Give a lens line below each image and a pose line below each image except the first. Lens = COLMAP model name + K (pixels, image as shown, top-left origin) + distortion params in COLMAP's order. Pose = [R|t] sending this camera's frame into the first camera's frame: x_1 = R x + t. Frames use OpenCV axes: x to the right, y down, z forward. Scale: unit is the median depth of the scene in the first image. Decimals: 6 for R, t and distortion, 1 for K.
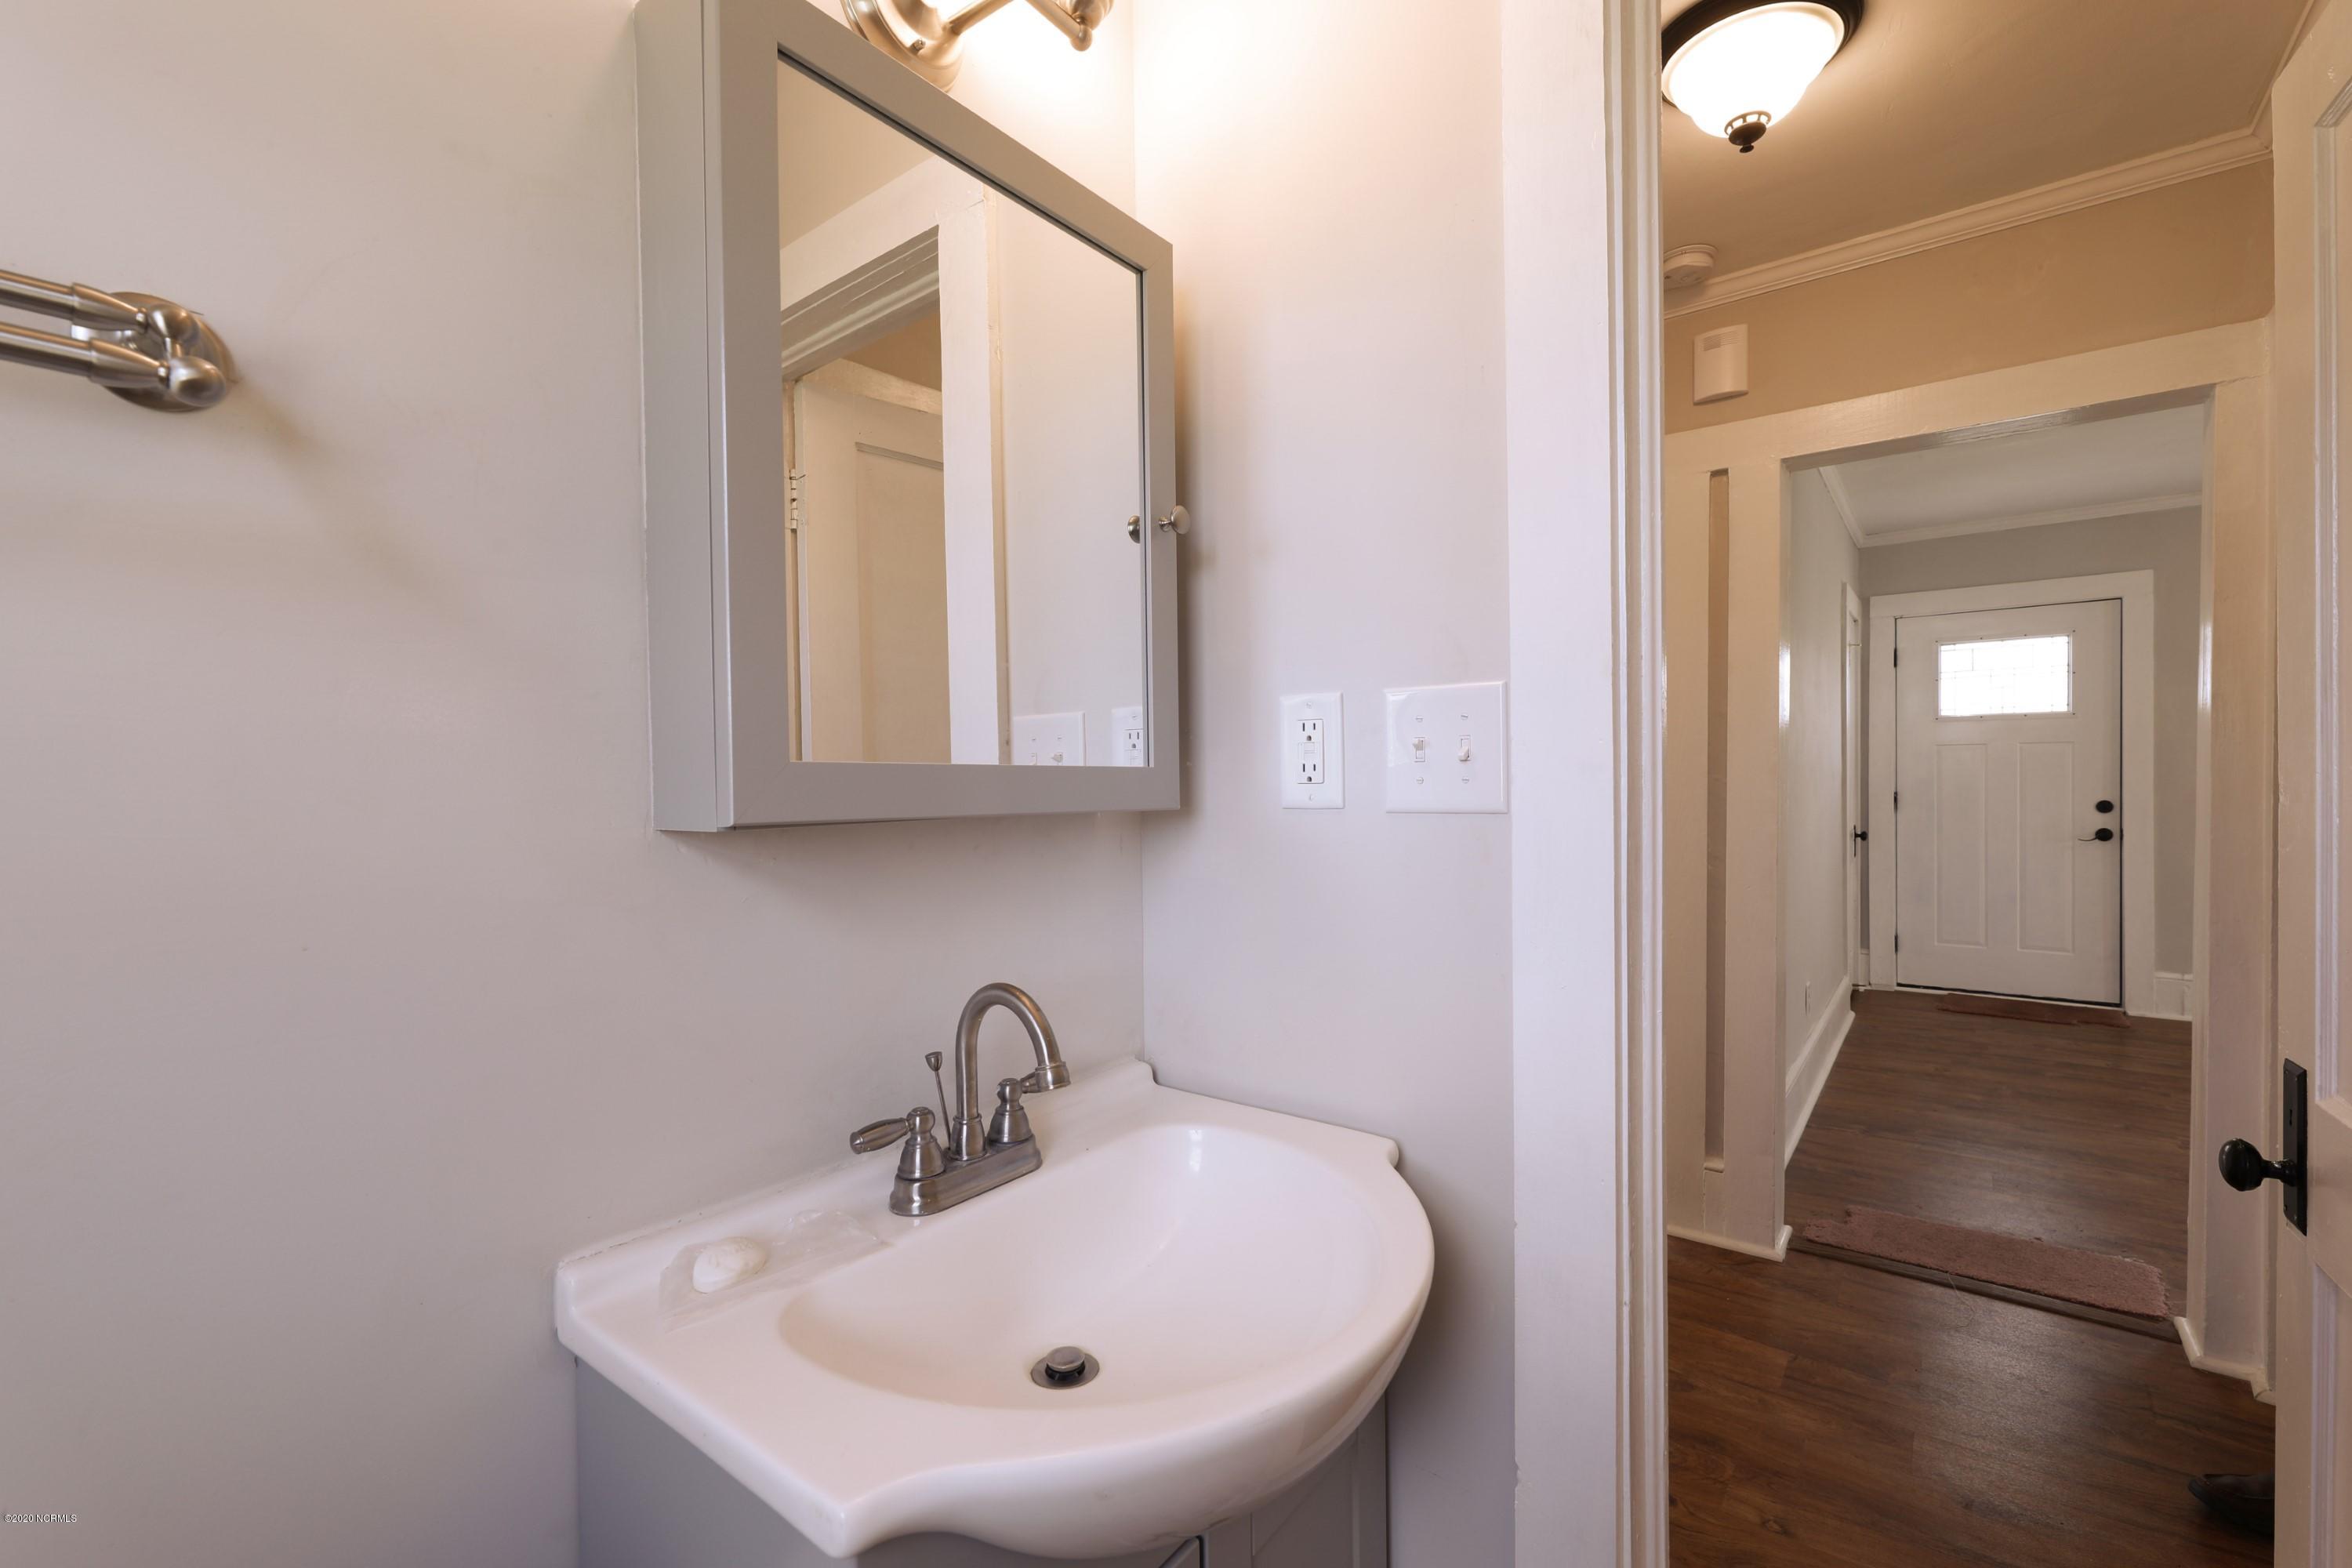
lens RADIAL K [[997.2, 0, 1175.1], [0, 997.2, 788.5], [0, 0, 1]] dist [0.007421, -0.001533]
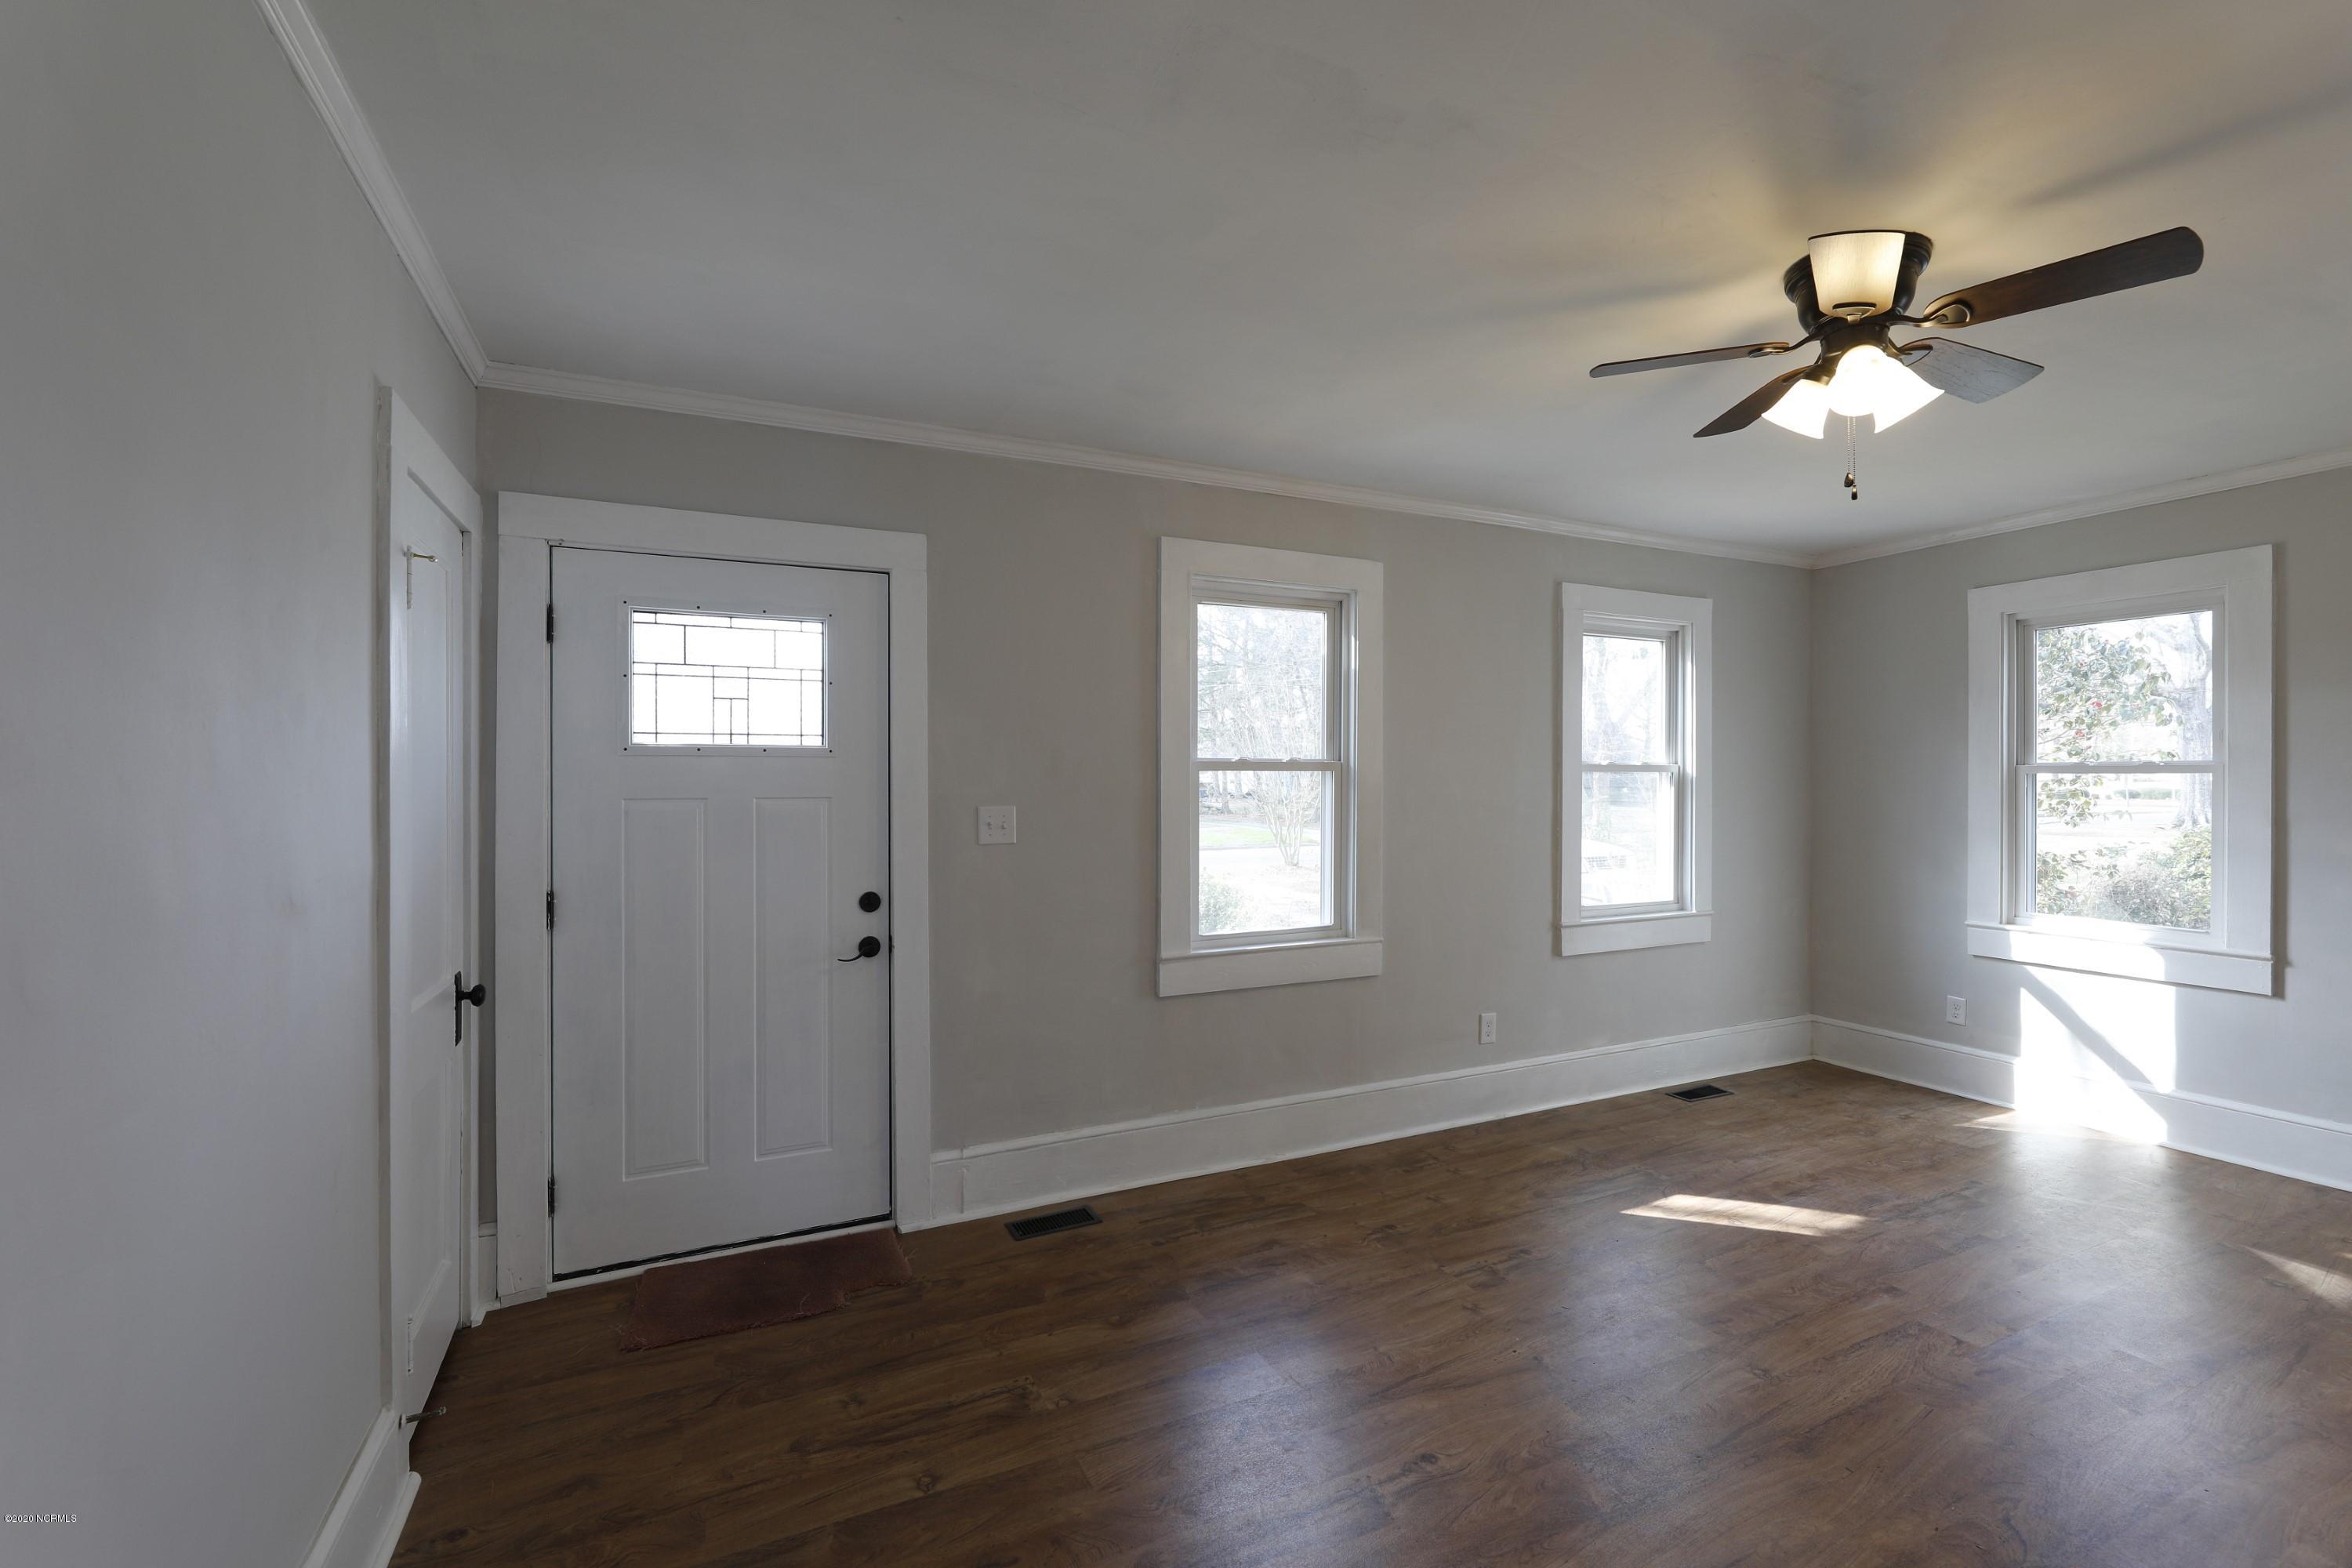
lens RADIAL K [[997.2, 0, 1188.3], [0, 997.2, 783.4], [0, 0, 1]] dist [0.007421, -0.001533]
pose [[0.433656, 0.014519, 0.900962, 0.426879], [0.012002, 0.999688, -0.021886, -0.037421], [-0.900999, 0.020304, 0.433346, 0.519773]]
